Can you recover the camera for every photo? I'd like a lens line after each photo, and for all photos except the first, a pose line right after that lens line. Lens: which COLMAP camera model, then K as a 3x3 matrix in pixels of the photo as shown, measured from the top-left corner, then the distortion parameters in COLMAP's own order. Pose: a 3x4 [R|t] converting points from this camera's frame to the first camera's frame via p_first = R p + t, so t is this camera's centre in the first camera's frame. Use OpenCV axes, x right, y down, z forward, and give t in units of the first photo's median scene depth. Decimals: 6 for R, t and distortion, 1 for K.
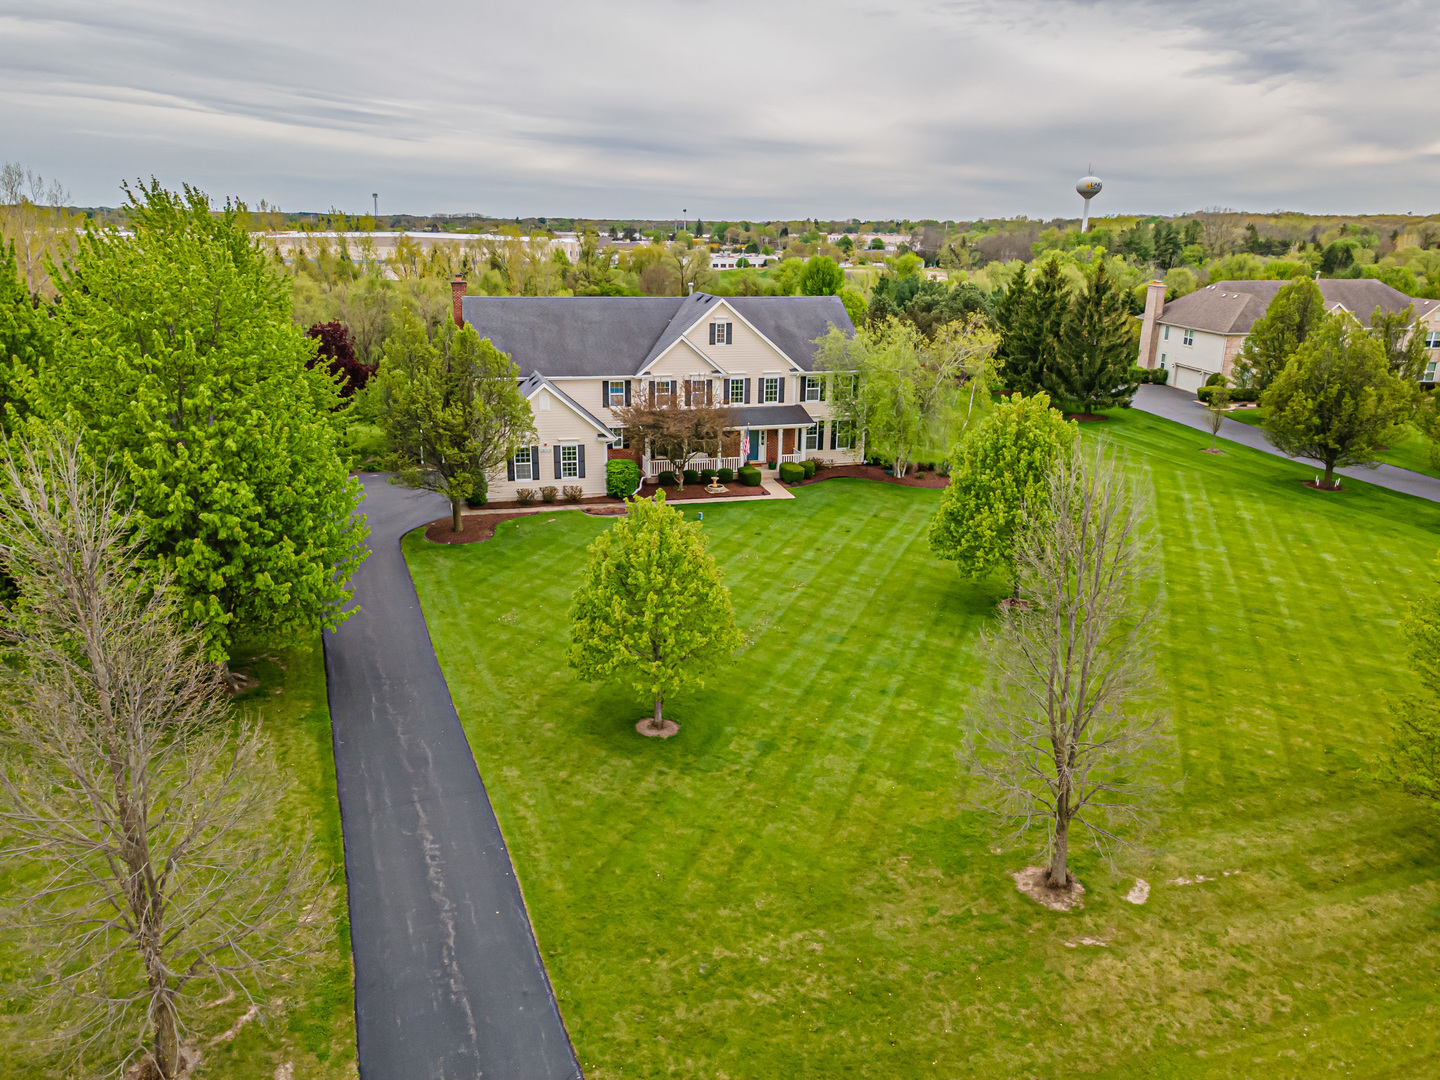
lens RADIAL K [[1049.1, 0, 720.0], [0, 1049.1, 540.0], [0, 0, 1]] dist [0.016515, 0.065743]
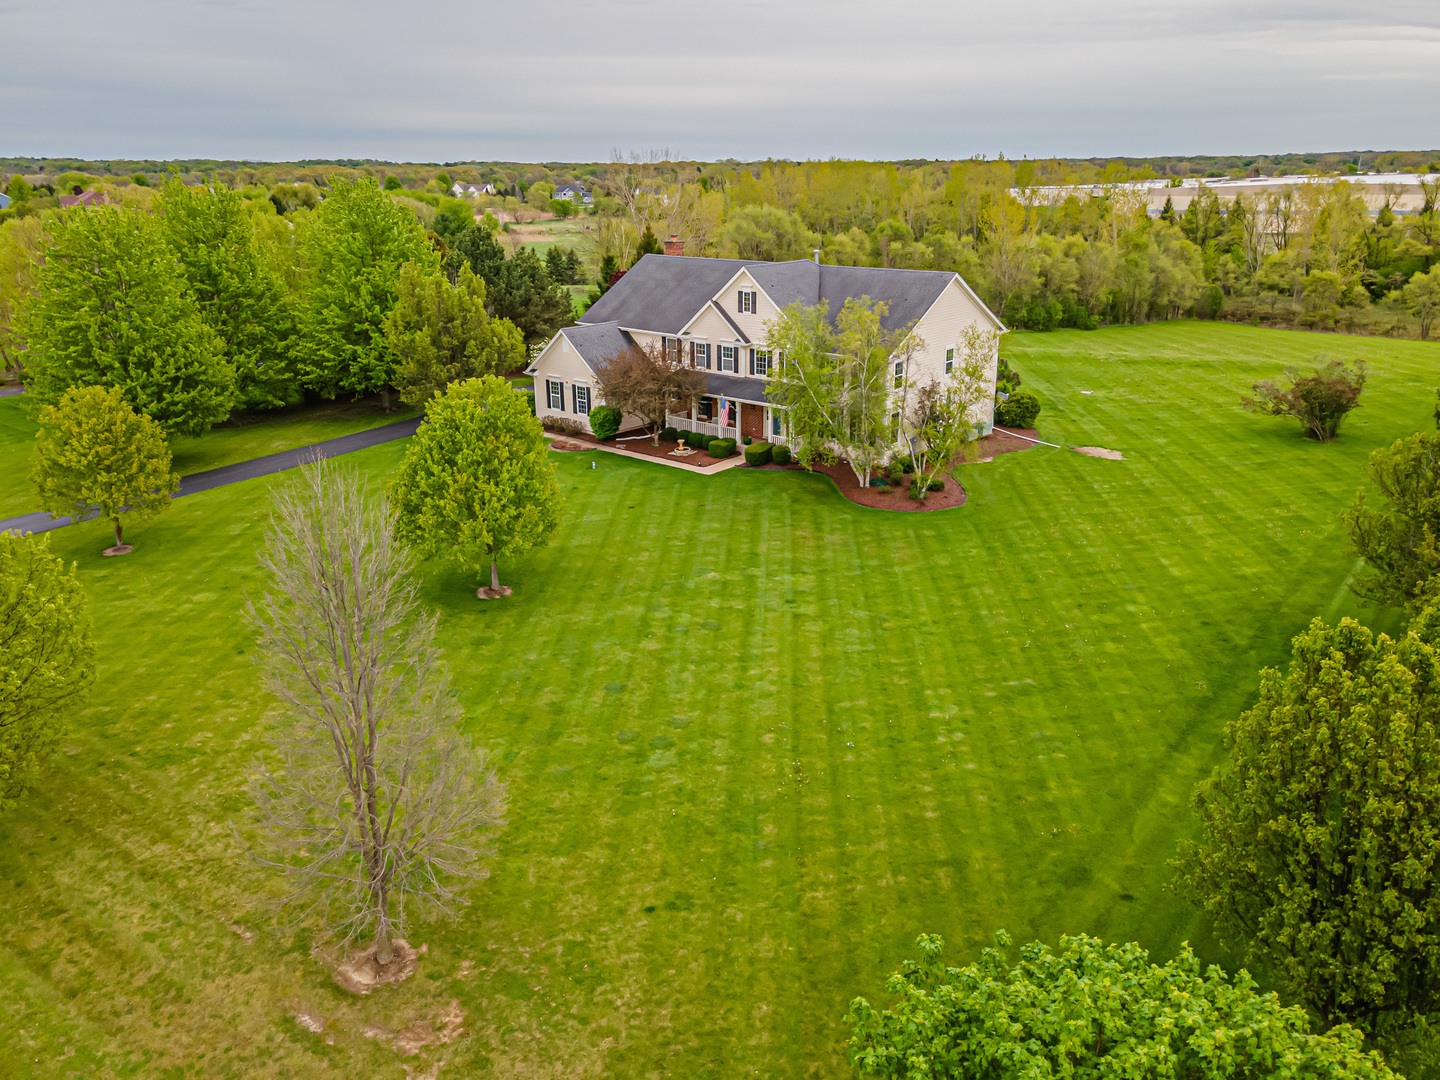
lens RADIAL K [[1049.1, 0, 720.0], [0, 1049.1, 540.0], [0, 0, 1]] dist [0.016515, 0.065743]
pose [[0.569498, 0.260013, -0.779785, 0.824321], [-0.222248, 0.962026, 0.158466, -0.134215], [0.791377, 0.083060, 0.605659, 0.407646]]
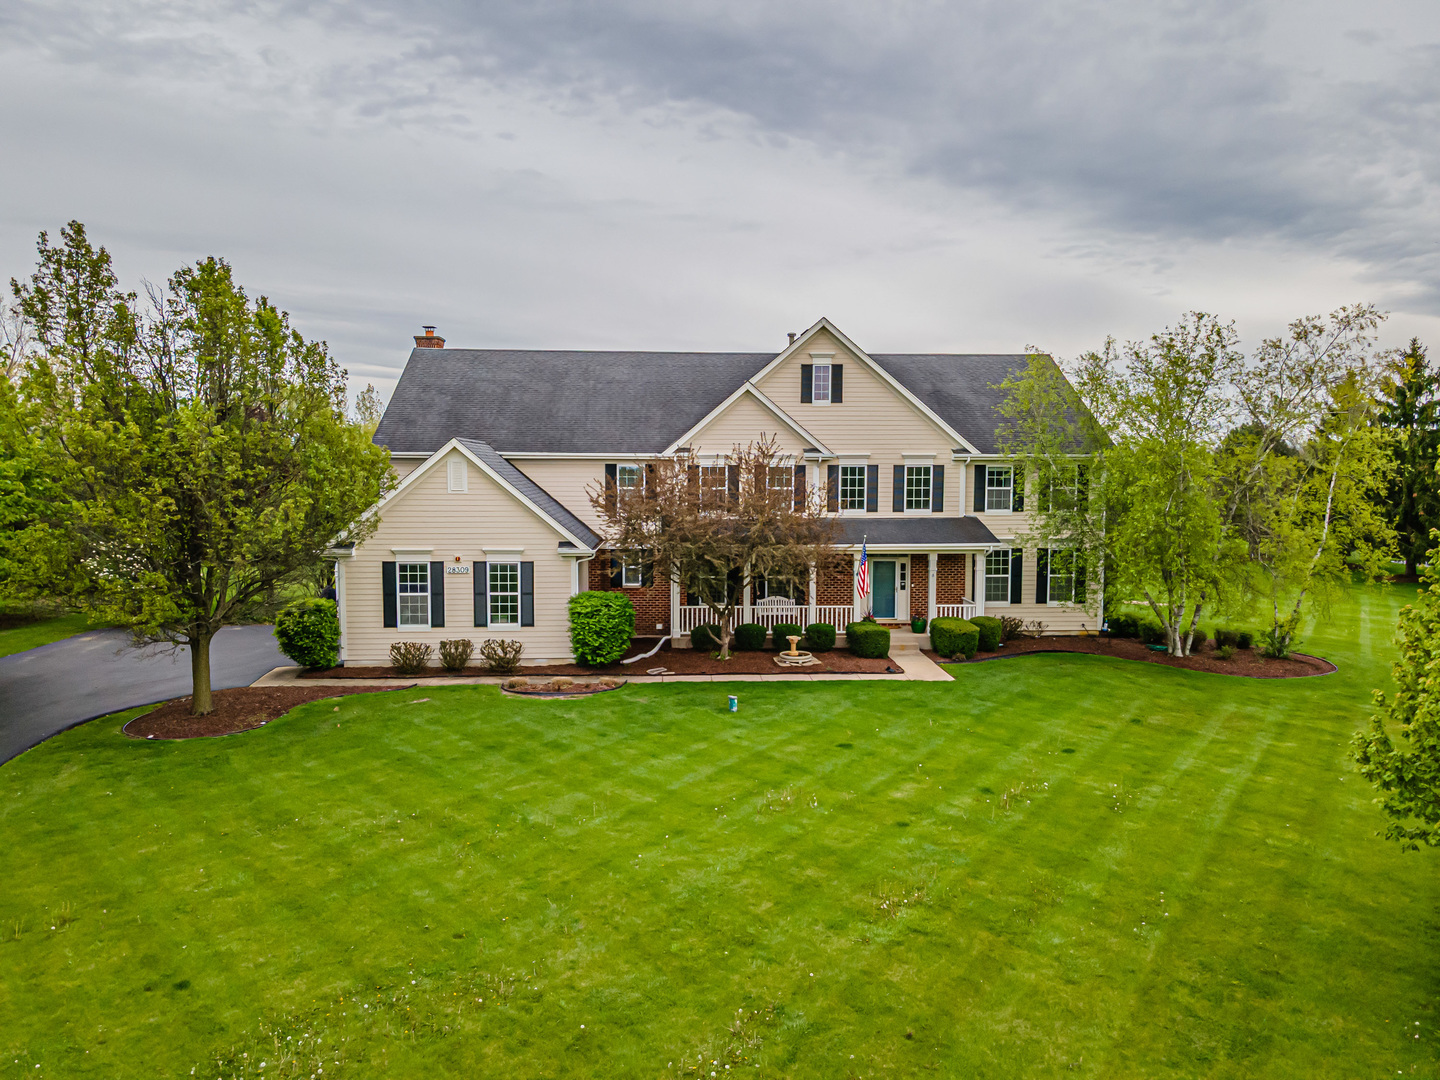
lens RADIAL K [[1049.1, 0, 720.0], [0, 1049.1, 540.0], [0, 0, 1]] dist [0.016515, 0.065743]
pose [[0.977947, 0.001293, -0.208850, 0.064749], [-0.047640, 0.975000, -0.217038, 0.006336], [0.203348, 0.222201, 0.953560, 0.488312]]
